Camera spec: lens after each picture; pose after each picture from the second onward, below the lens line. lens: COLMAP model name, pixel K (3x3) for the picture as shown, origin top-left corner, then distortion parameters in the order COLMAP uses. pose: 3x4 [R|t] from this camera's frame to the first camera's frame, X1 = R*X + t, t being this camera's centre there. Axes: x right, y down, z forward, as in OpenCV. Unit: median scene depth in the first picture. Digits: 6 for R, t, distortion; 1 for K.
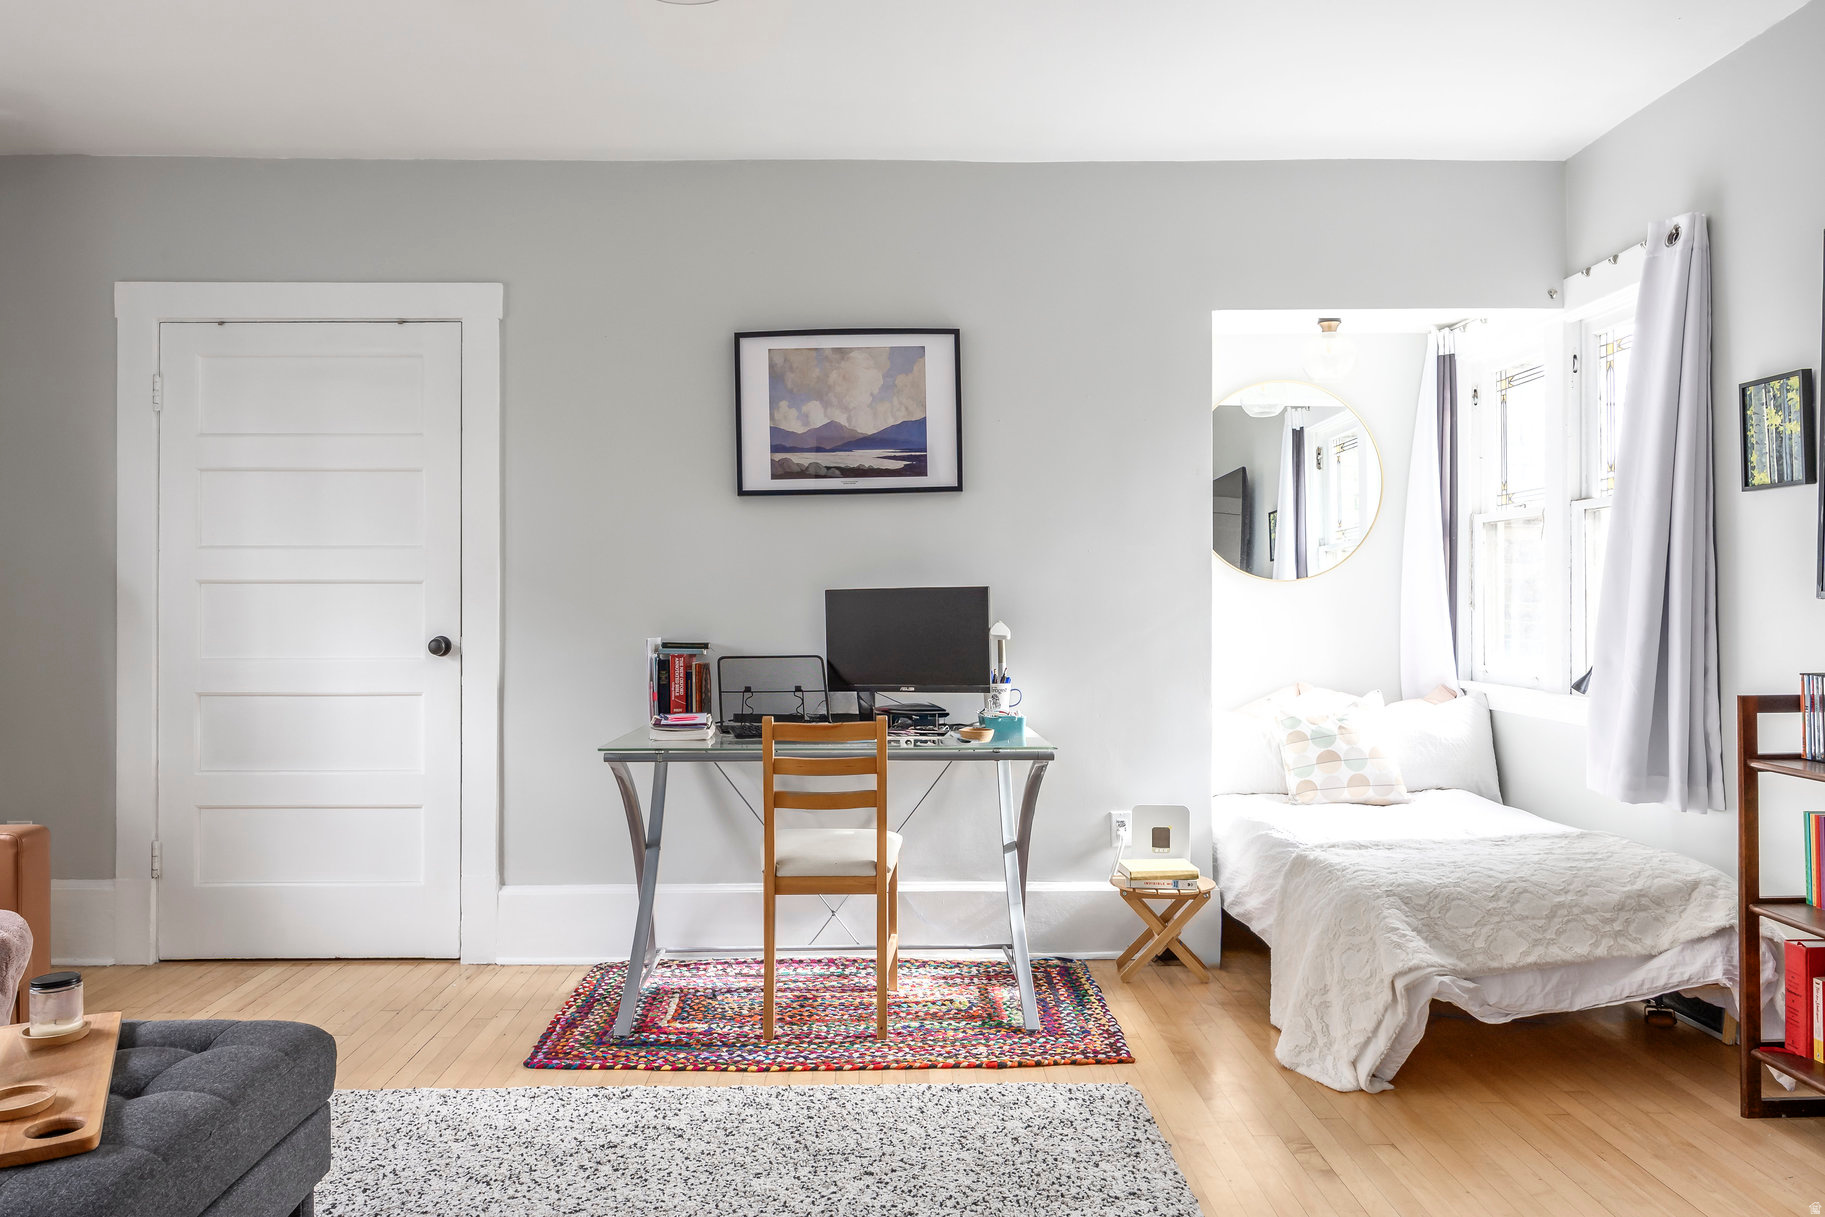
lens RADIAL K [[1328.3, 0, 907.8], [0, 1328.3, 583.6], [0, 0, 1]] dist [0.001846, 0.001067]
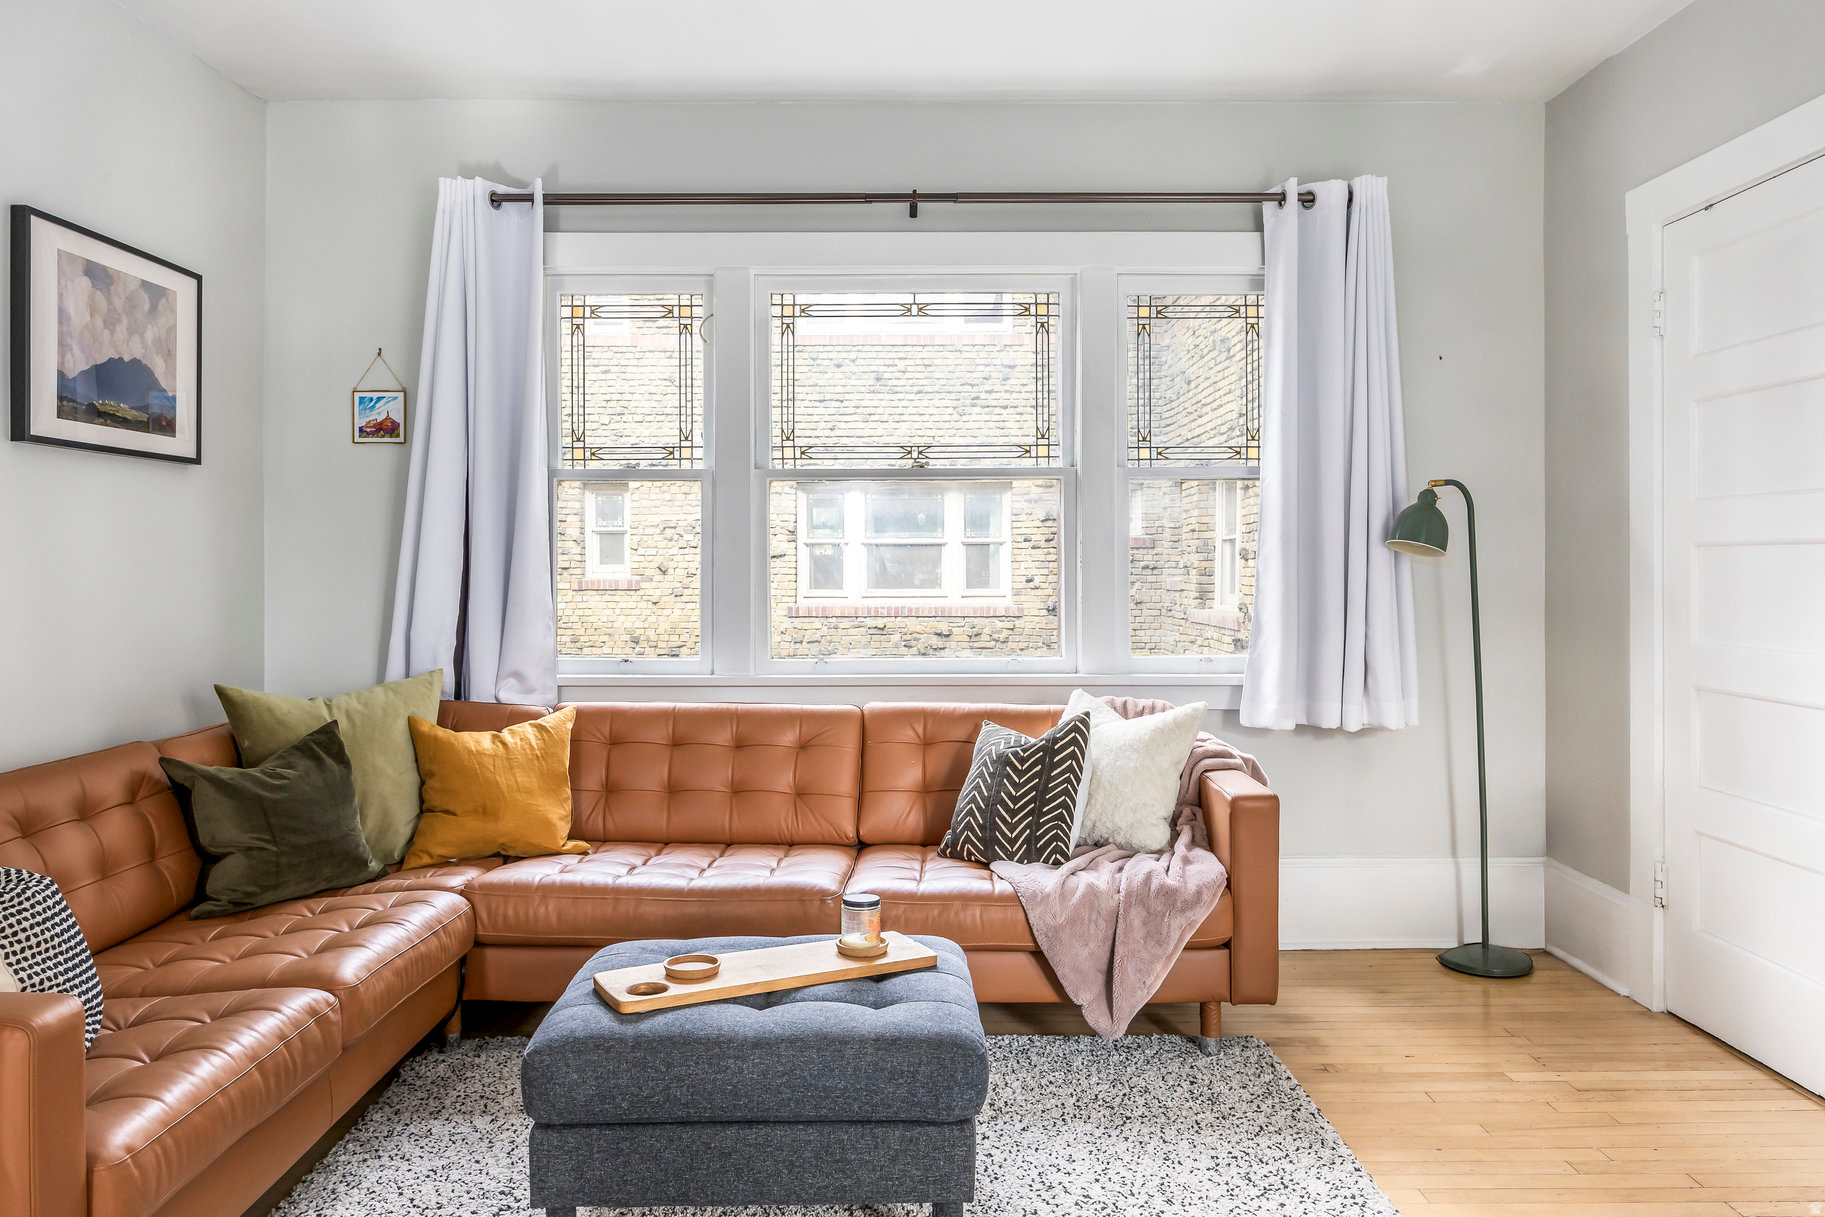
lens RADIAL K [[1333.0, 0, 908.2], [0, 1333.0, 545.9], [0, 0, 1]] dist [-0.000936, 0.003663]
pose [[-0.027617, -0.012753, -0.999537, 0.263043], [0.011752, 0.999845, -0.013082, 0.004785], [0.999550, -0.012108, -0.027463, 0.552756]]
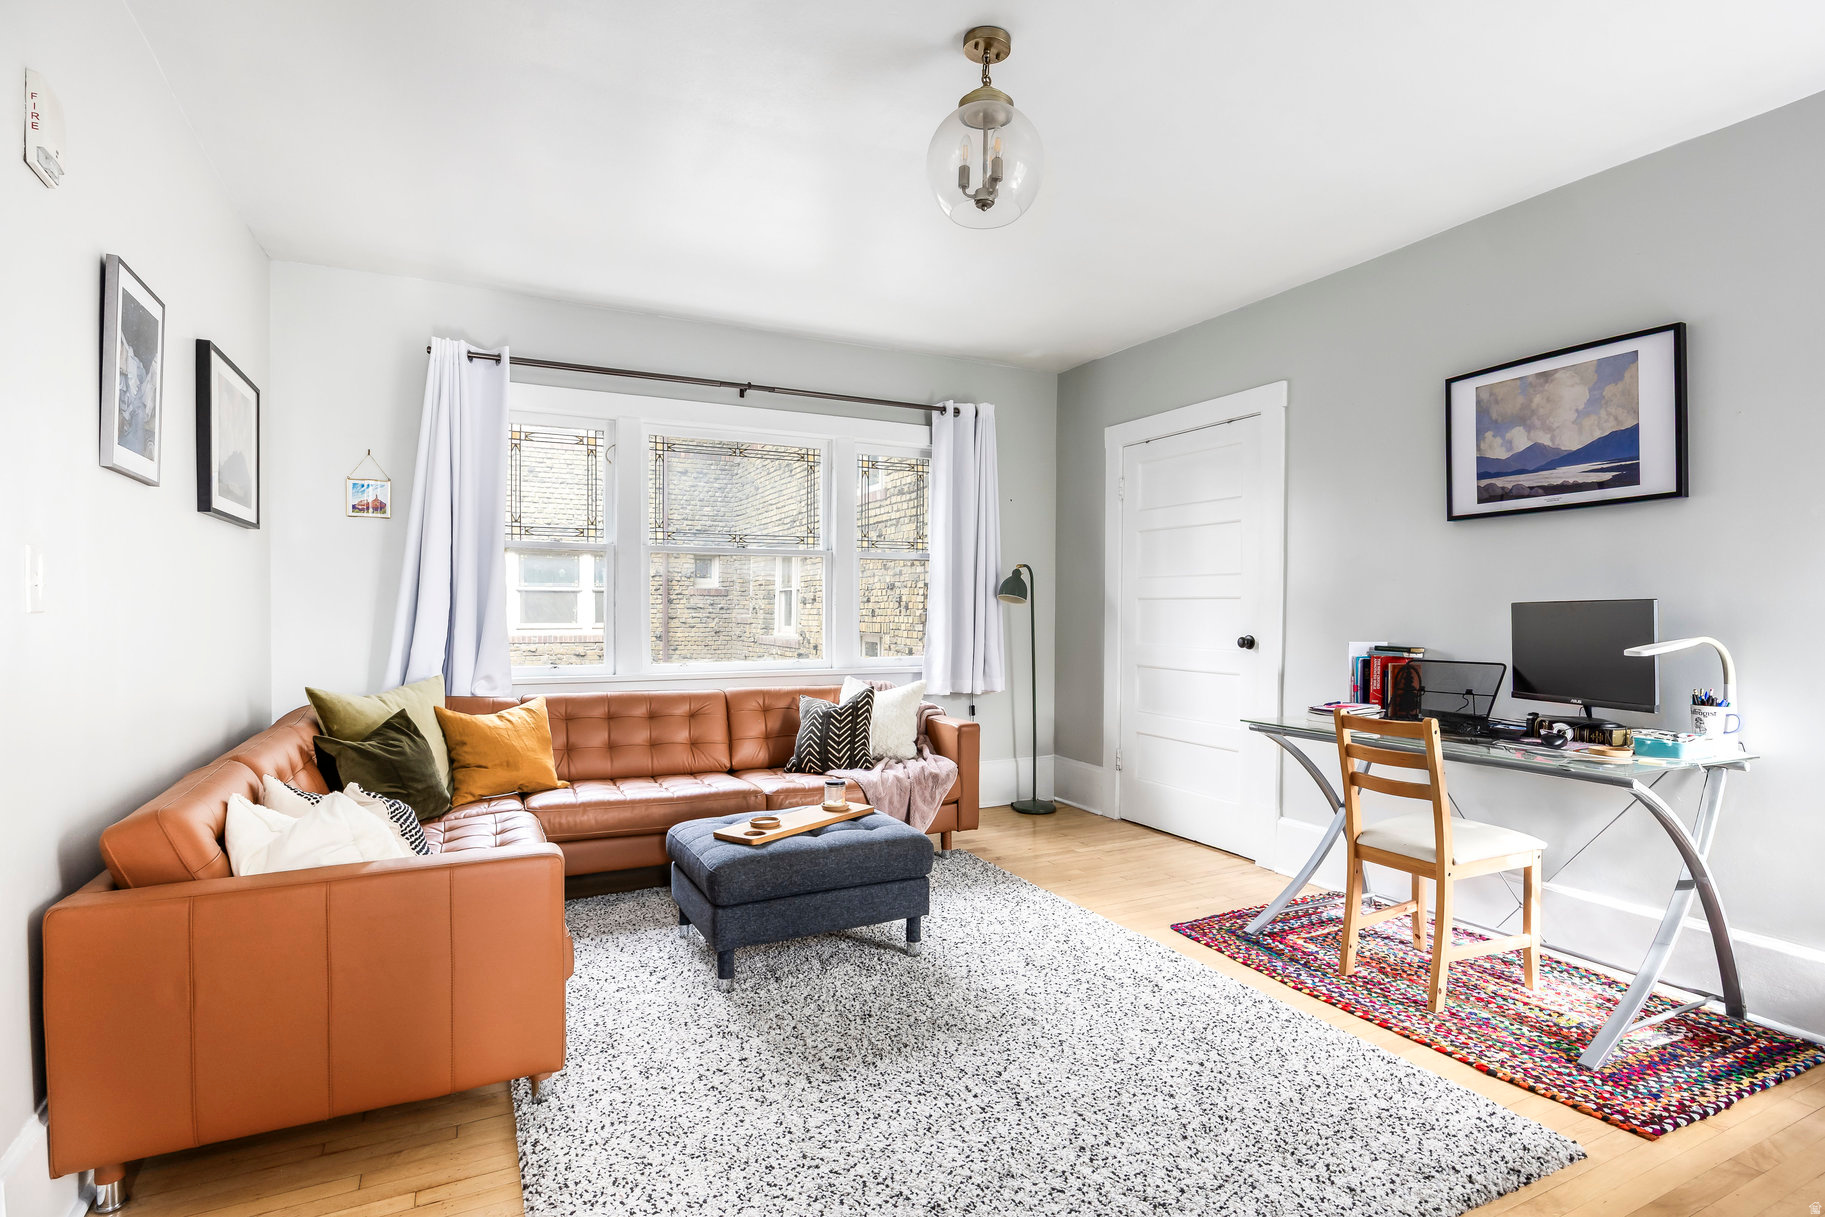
lens RADIAL K [[938.4, 0, 912.5], [0, 938.4, 608.5], [0, 0, 1]] dist [-0.001217, -0.000026]
pose [[0.426729, 0.004119, -0.904370, 0.412790], [0.003791, 0.999973, 0.006343, 0.002796], [0.904372, -0.006136, 0.426702, 0.235766]]
